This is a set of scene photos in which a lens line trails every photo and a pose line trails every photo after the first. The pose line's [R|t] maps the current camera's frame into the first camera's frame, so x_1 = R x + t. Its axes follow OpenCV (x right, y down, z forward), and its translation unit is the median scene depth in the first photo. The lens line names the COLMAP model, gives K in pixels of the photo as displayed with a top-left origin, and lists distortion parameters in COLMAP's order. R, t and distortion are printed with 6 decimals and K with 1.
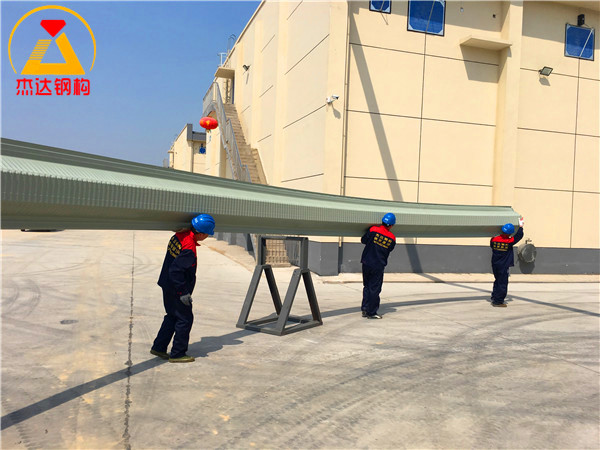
lens RADIAL K [[509.2, 0, 295.9], [0, 509.2, 222.6], [0, 0, 1]] dist [0.071905, -0.086257]
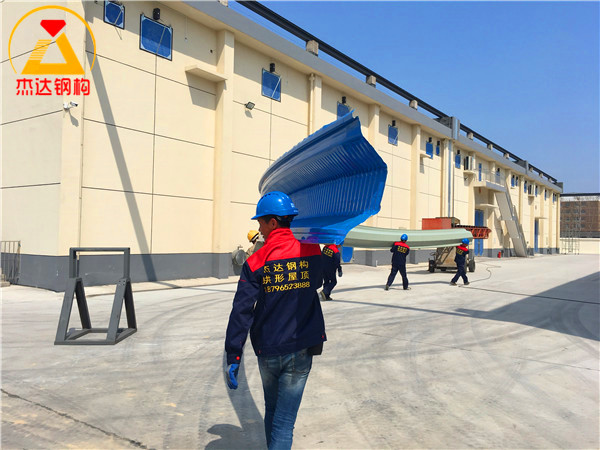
lens RADIAL K [[509.2, 0, 298.7], [0, 509.2, 224.4], [0, 0, 1]] dist [0.071905, -0.086257]
pose [[0.807255, -0.005563, 0.590177, -0.138698], [0.015809, 0.999801, -0.012200, -0.000848], [-0.589991, 0.019179, 0.807182, -0.023745]]
